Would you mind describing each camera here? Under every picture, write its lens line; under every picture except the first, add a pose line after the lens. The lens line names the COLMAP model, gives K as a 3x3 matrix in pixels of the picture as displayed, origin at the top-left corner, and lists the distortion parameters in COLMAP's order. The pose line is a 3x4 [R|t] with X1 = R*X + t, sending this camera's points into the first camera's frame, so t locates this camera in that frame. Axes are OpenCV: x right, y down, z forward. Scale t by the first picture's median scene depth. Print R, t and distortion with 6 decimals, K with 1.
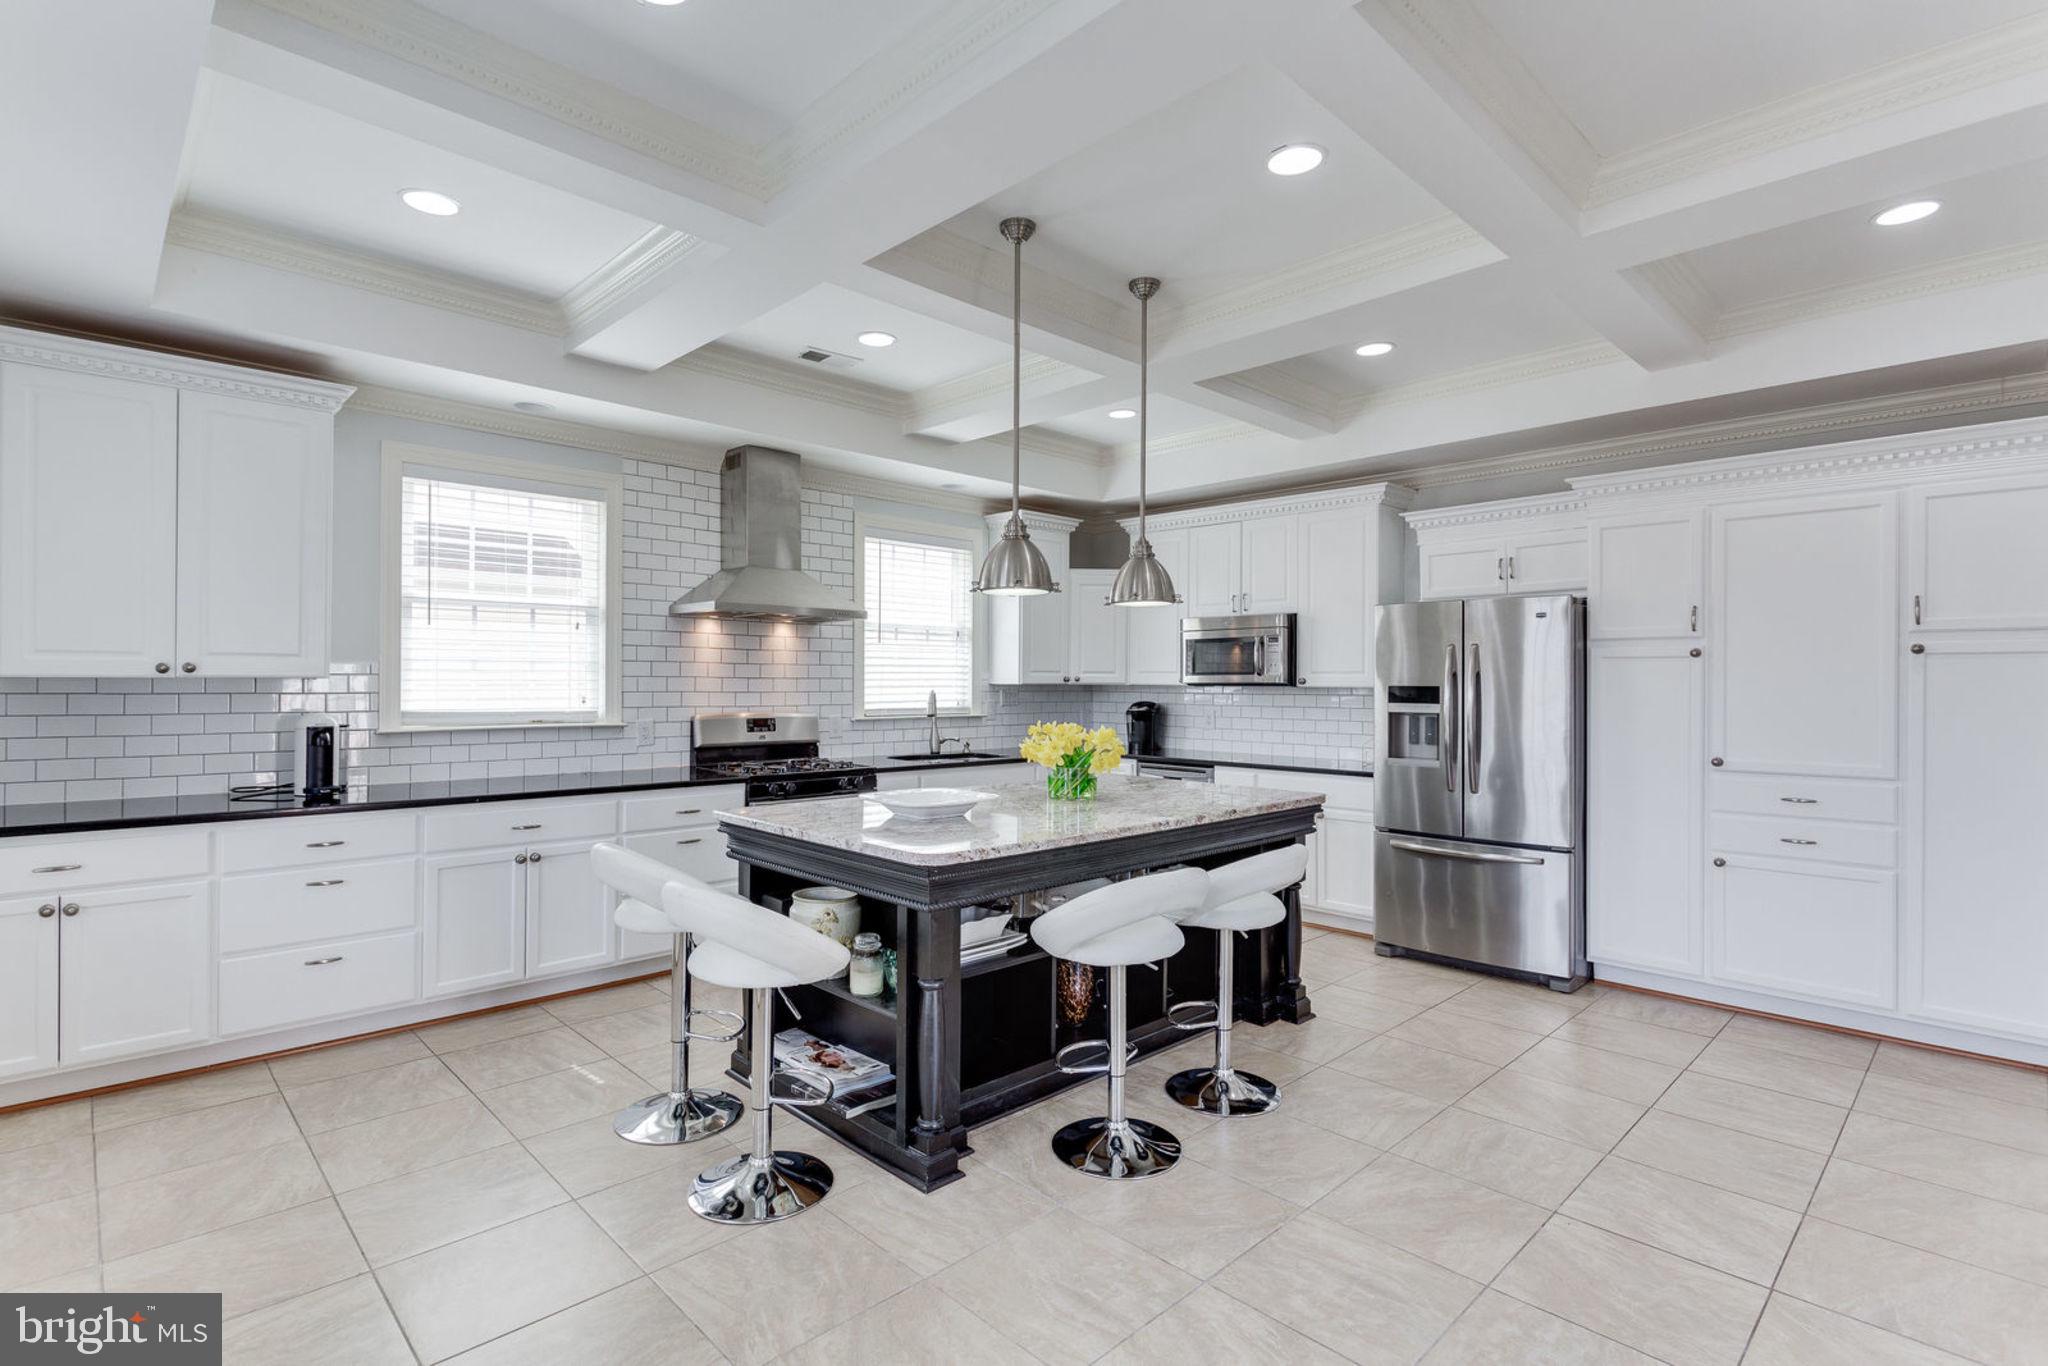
lens RADIAL K [[986.6, 0, 1022.5], [0, 986.6, 687.2], [0, 0, 1]] dist [0.007026, -0.003038]
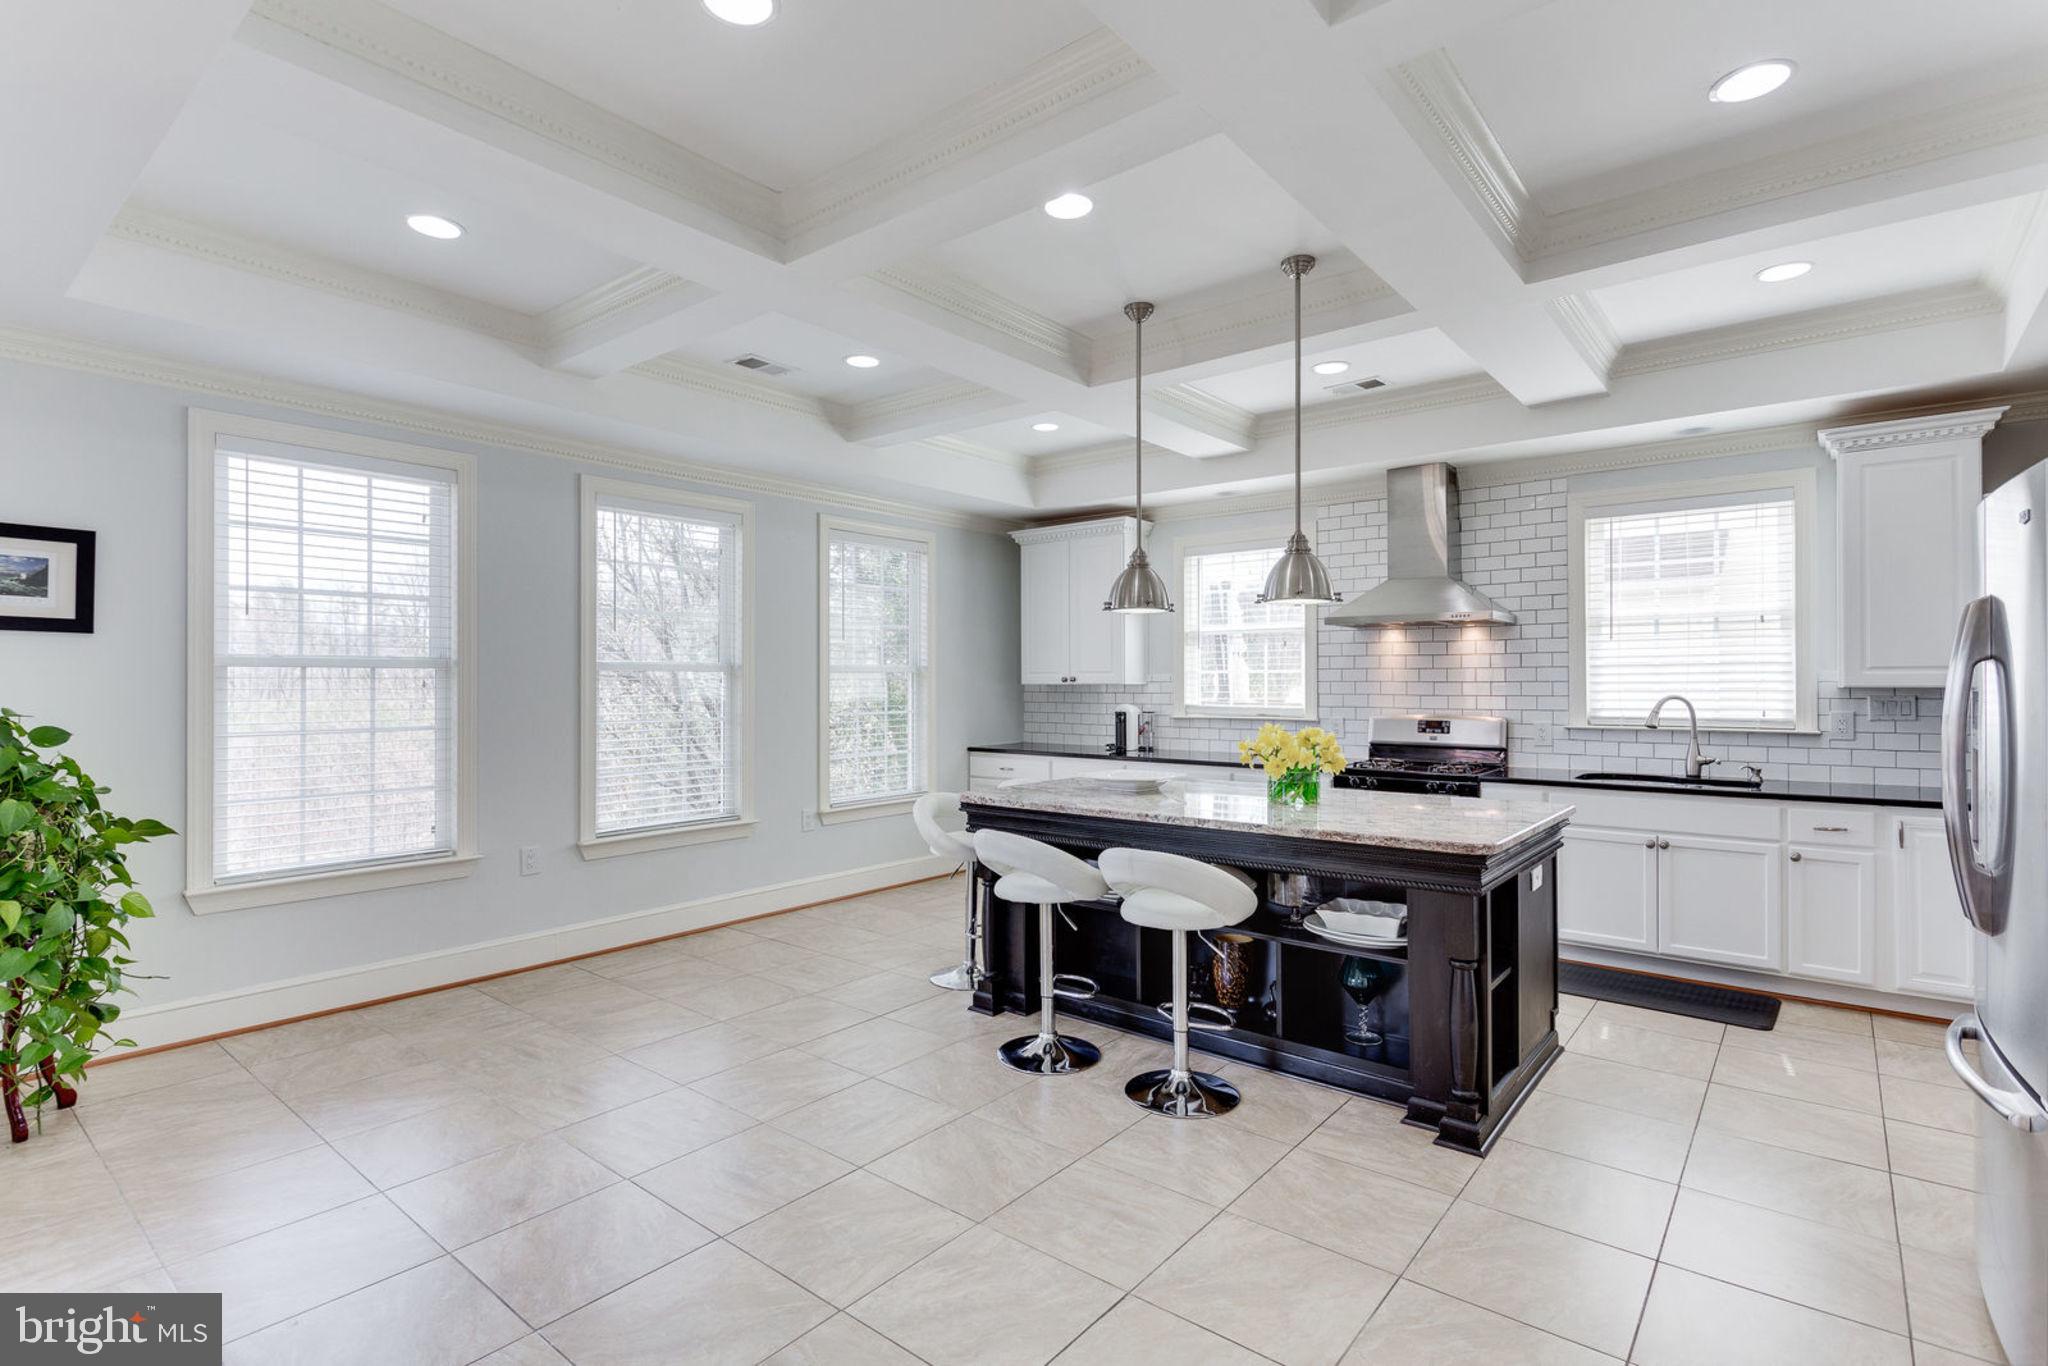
lens RADIAL K [[986.6, 0, 1017.7], [0, 986.6, 676.7], [0, 0, 1]] dist [0.007026, -0.003038]
pose [[0.110728, -0.013032, -0.993765, 0.734986], [-0.005611, 0.999890, -0.013738, 0.002150], [0.993835, 0.007097, 0.110642, 0.448477]]
